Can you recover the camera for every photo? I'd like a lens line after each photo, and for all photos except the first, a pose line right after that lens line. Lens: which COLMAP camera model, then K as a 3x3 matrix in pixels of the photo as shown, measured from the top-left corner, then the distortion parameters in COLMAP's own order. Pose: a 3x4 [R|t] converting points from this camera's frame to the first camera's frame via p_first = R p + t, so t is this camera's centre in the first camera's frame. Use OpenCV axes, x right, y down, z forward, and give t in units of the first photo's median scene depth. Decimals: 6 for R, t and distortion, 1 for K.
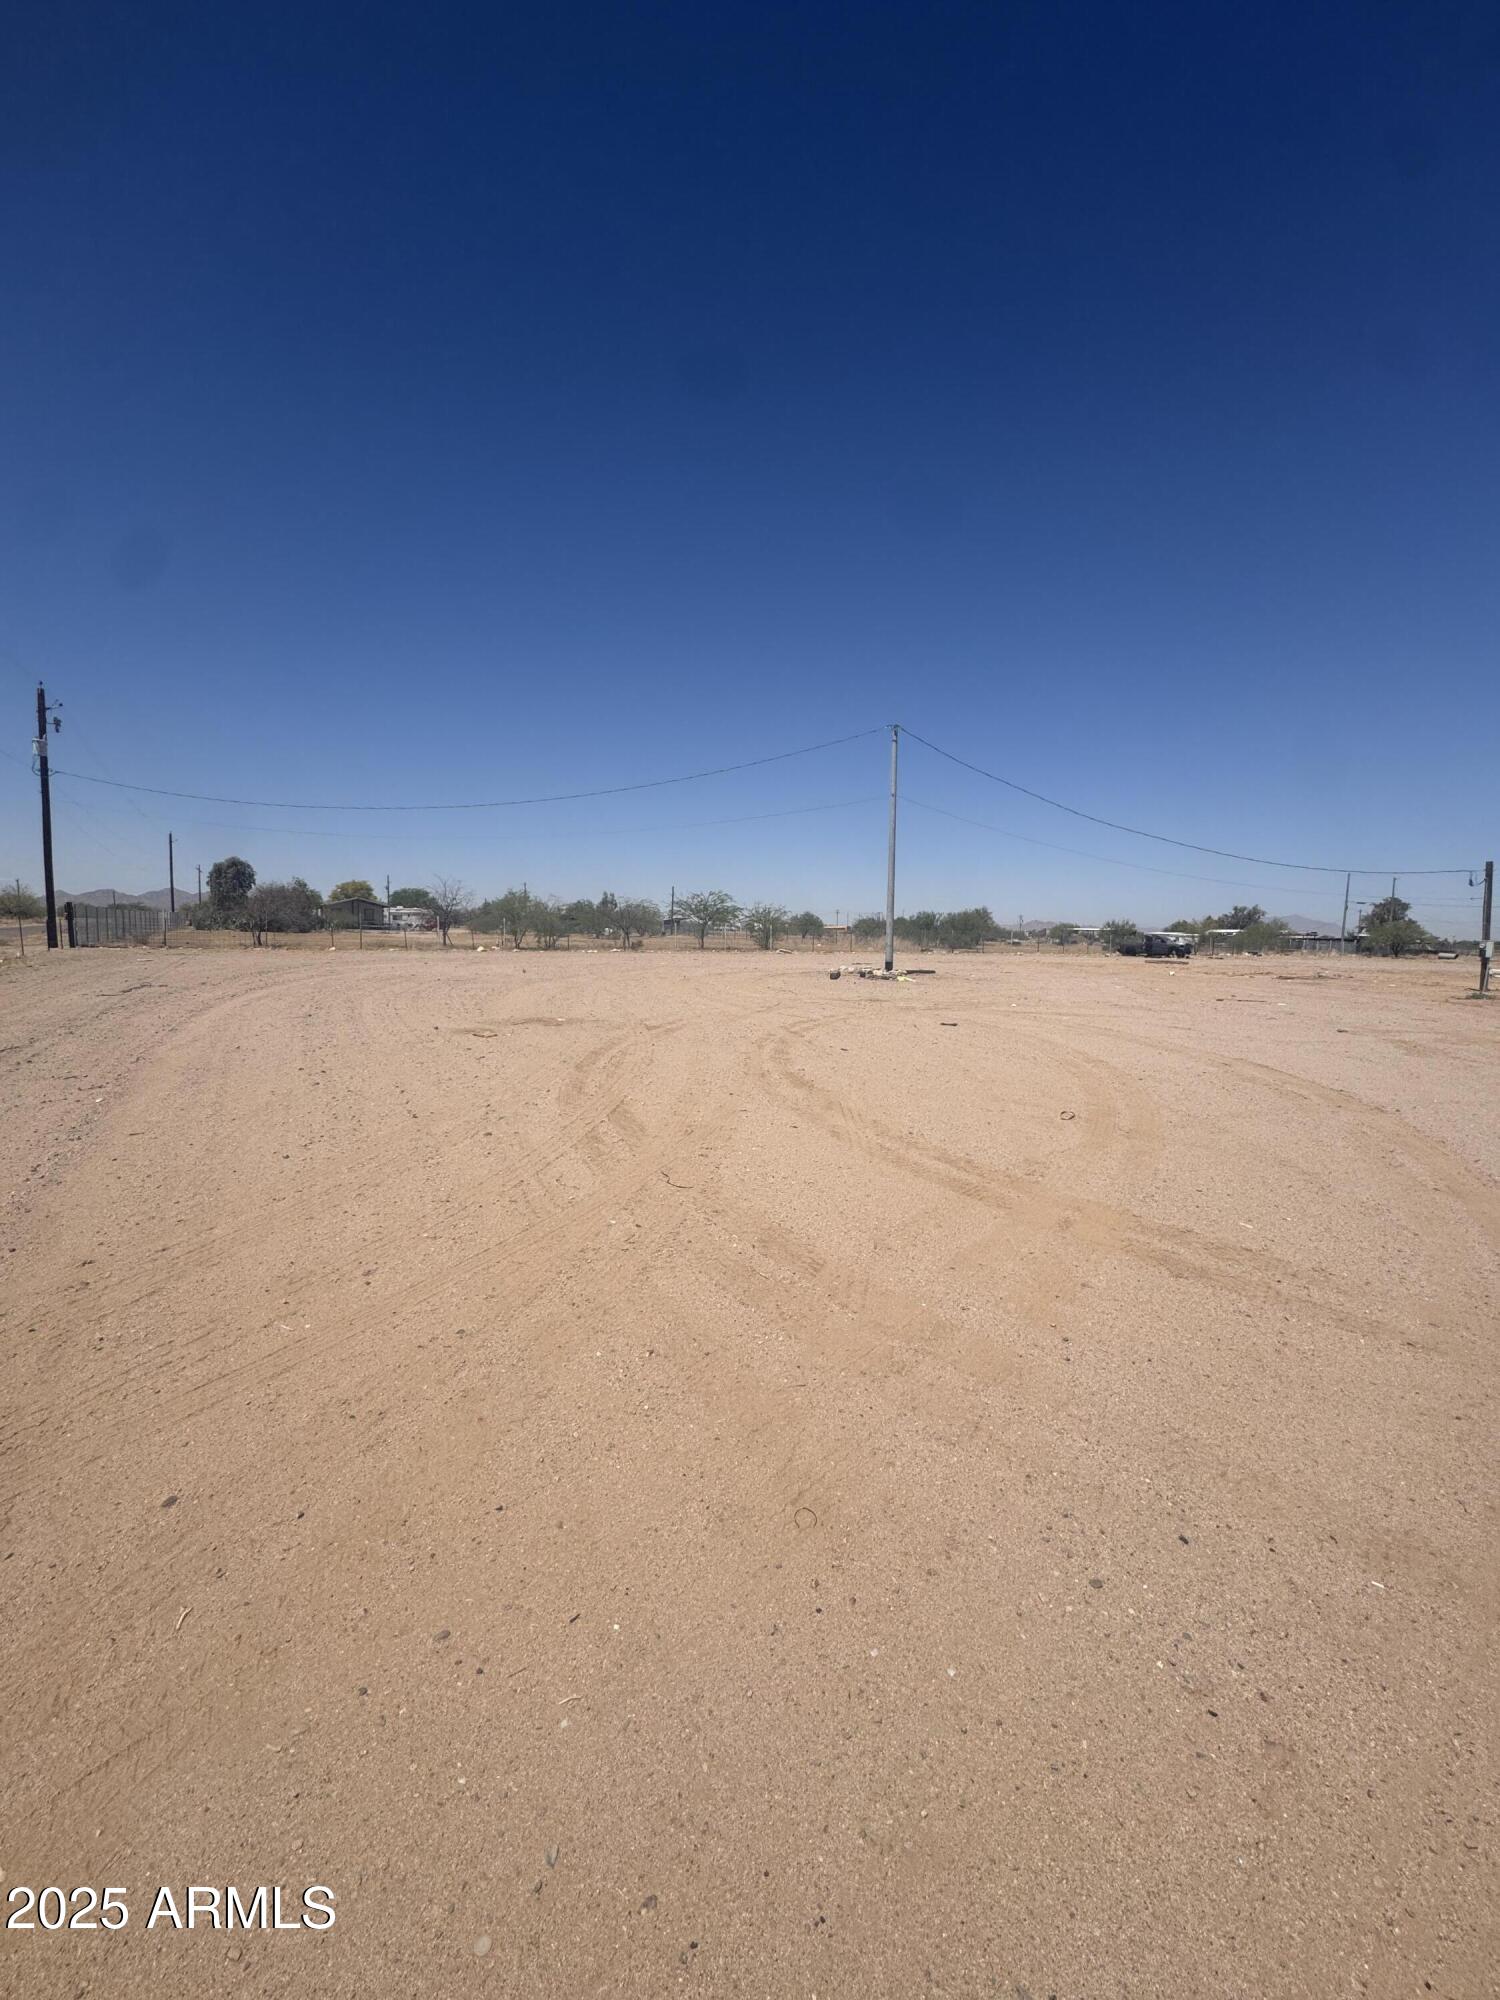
lens RADIAL K [[796.6, 0, 752.9], [0, 796.6, 1005.1], [0, 0, 1]] dist [-0.003278, 0.000780]
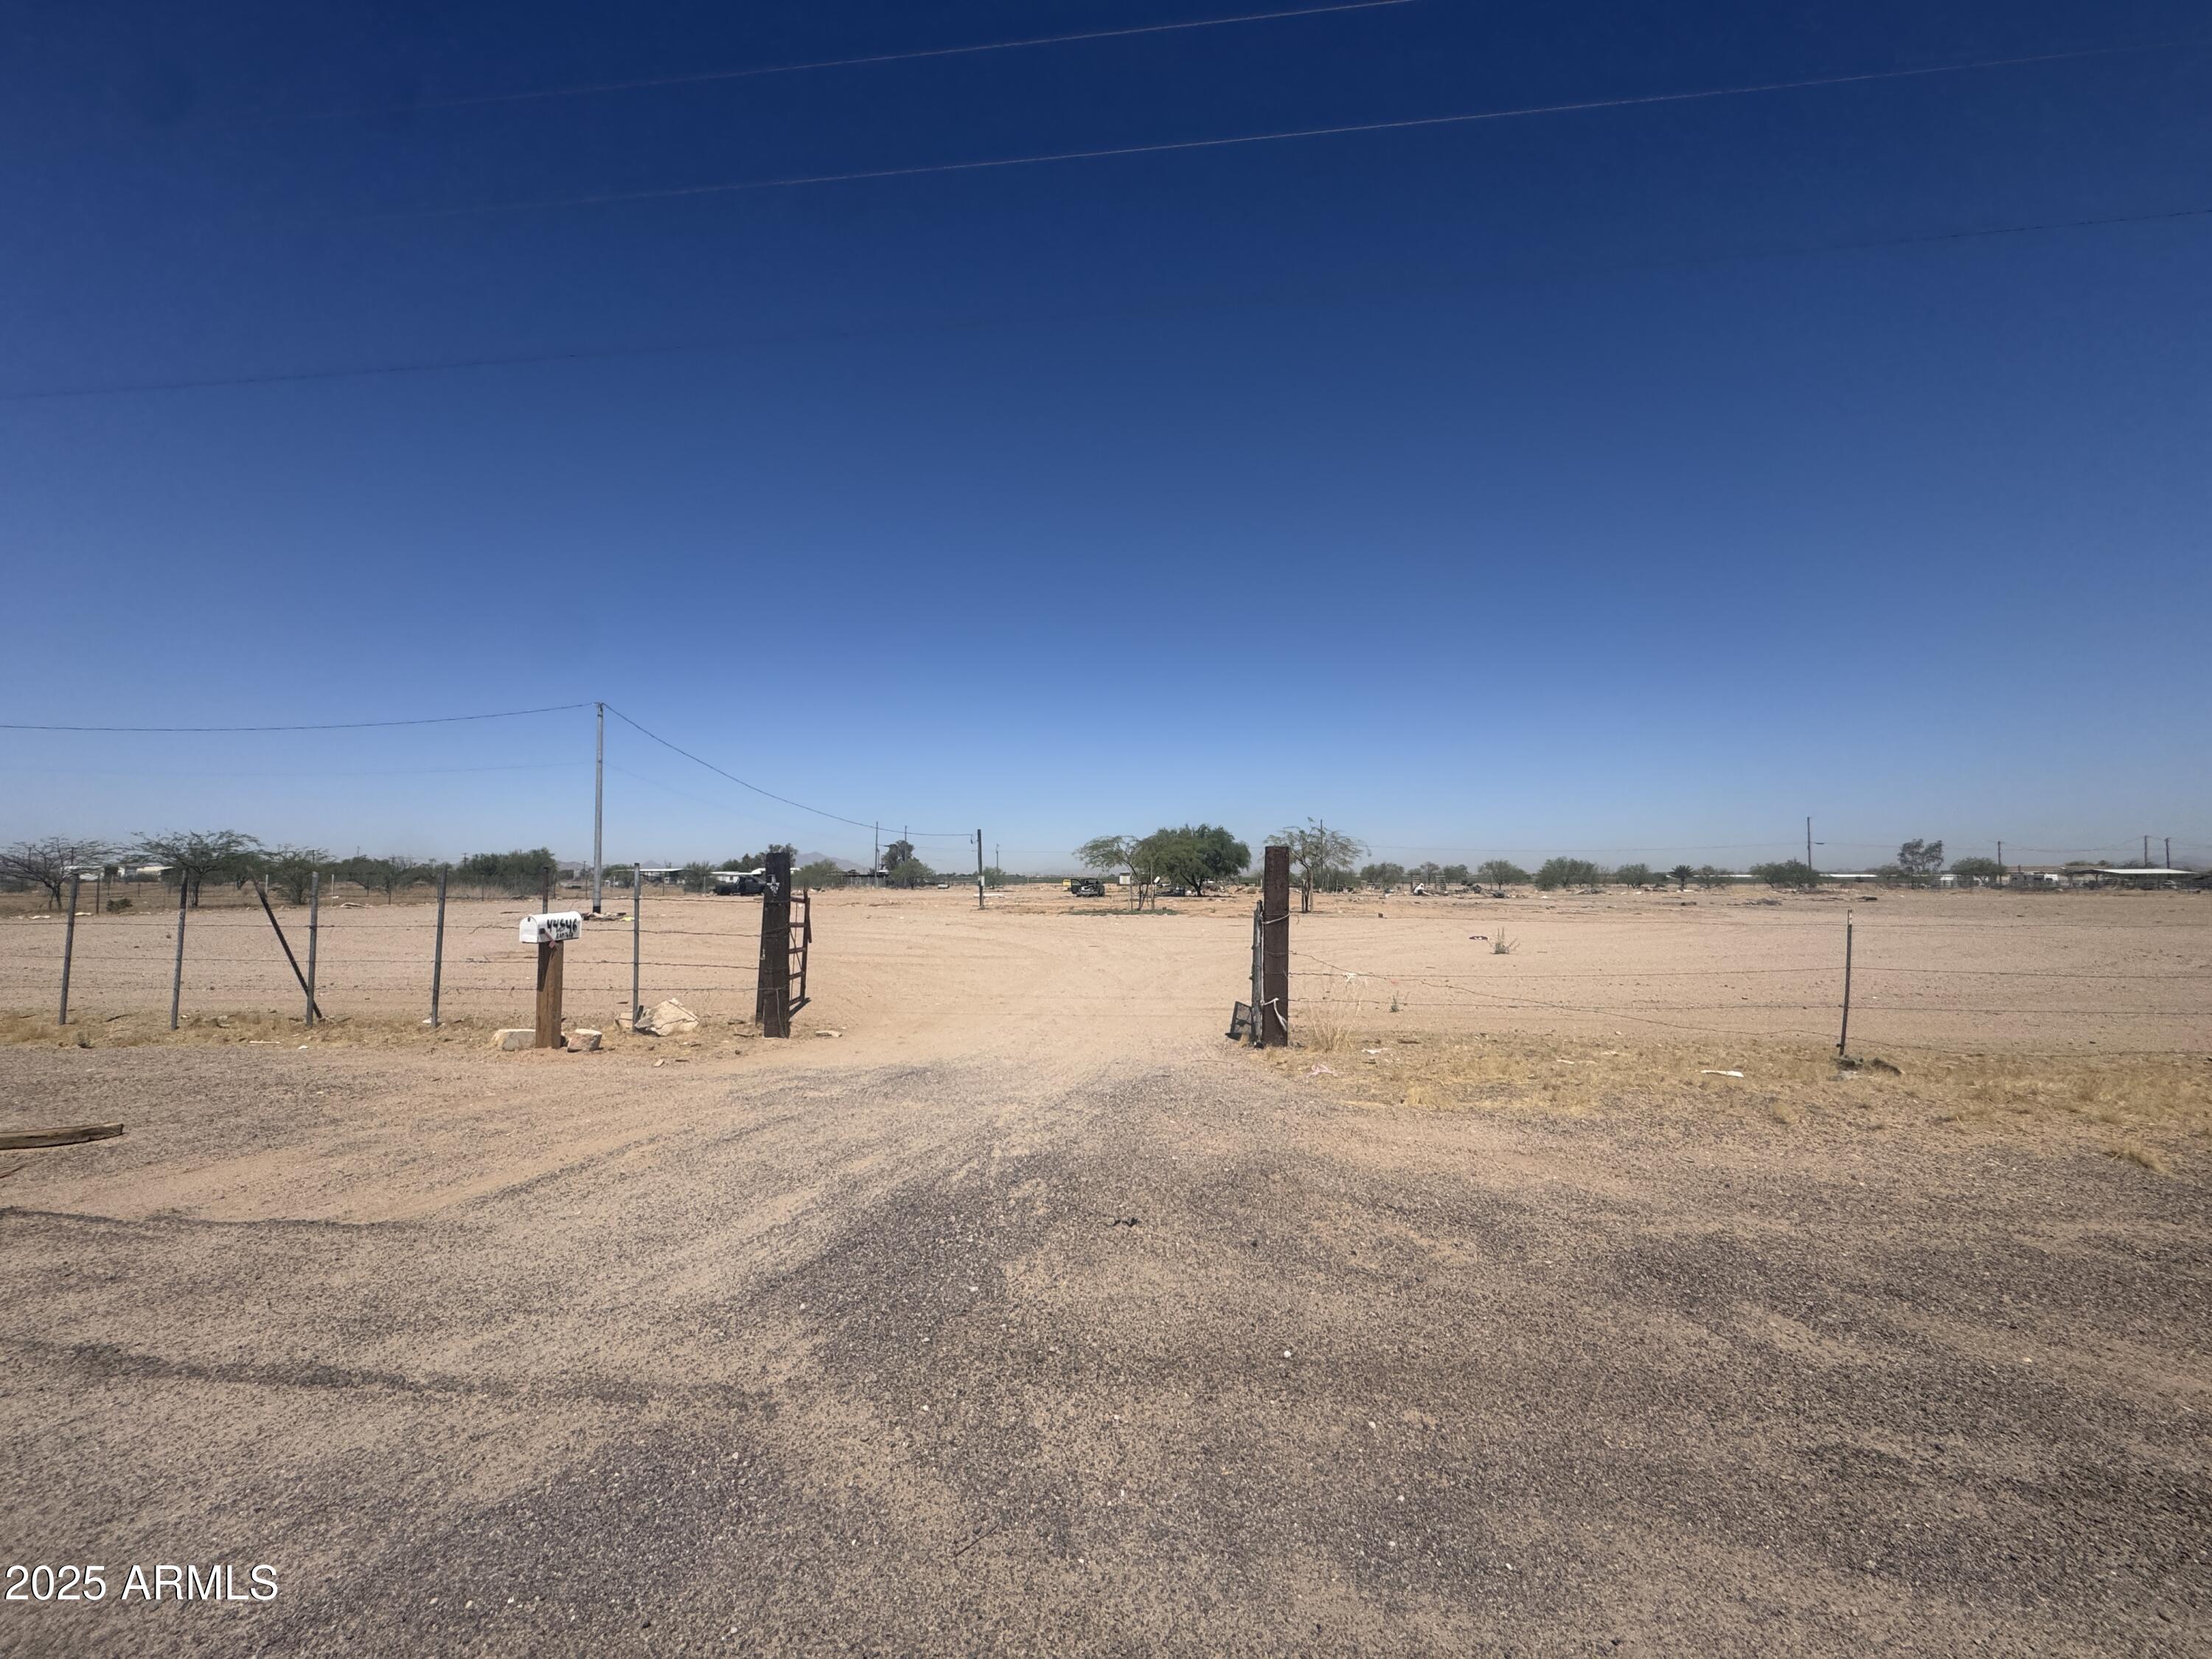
lens RADIAL K [[881.1, 0, 1106.4], [0, 881.1, 833.1], [0, 0, 1]] dist [-0.003278, 0.000780]
pose [[0.610333, 0.017393, 0.791954, -0.135251], [0.088819, 0.991952, -0.090235, 0.007213], [-0.787150, 0.125414, 0.603876, -0.119107]]
